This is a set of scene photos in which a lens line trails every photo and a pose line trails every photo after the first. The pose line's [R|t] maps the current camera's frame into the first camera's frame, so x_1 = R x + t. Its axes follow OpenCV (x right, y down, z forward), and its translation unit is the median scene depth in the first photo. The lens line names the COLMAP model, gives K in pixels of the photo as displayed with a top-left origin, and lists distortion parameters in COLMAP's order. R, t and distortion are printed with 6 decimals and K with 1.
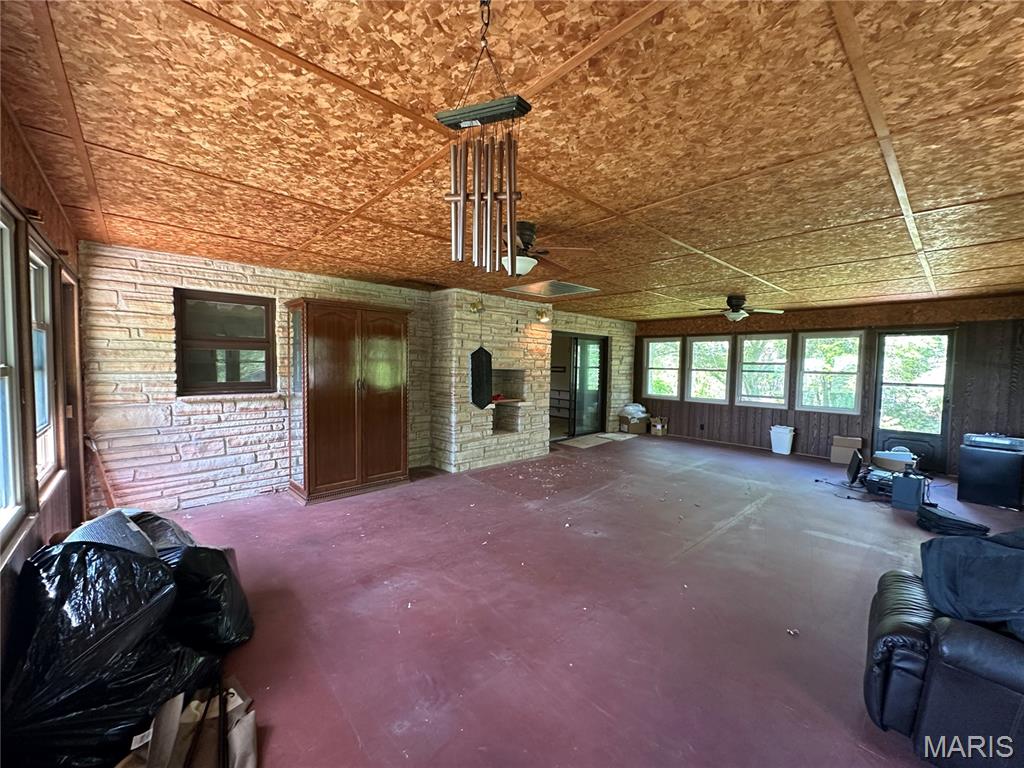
lens RADIAL K [[407.5, 0, 510.1], [0, 407.5, 383.7], [0, 0, 1]] dist [-0.001638, 0.000241]
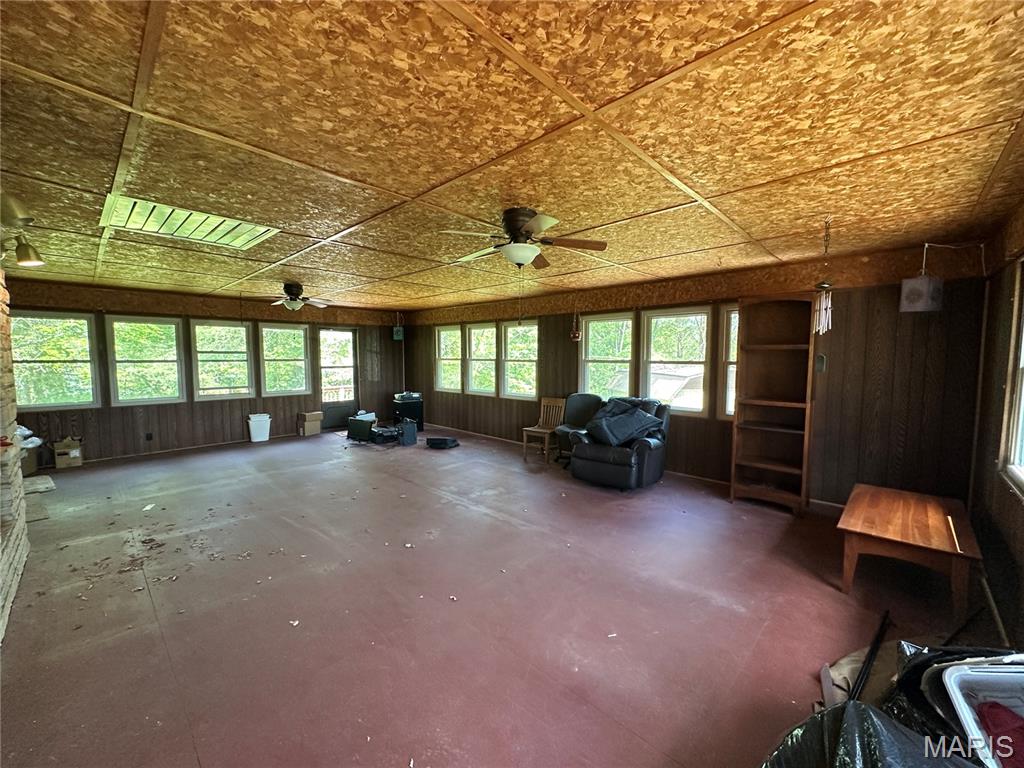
lens RADIAL K [[407.5, 0, 510.1], [0, 407.5, 383.7], [0, 0, 1]] dist [-0.001638, 0.000241]
pose [[-0.078808, -0.085880, 0.993184, -0.394818], [0.049114, 0.994738, 0.089911, -0.032722], [-0.995679, 0.055865, -0.074175, 0.467999]]
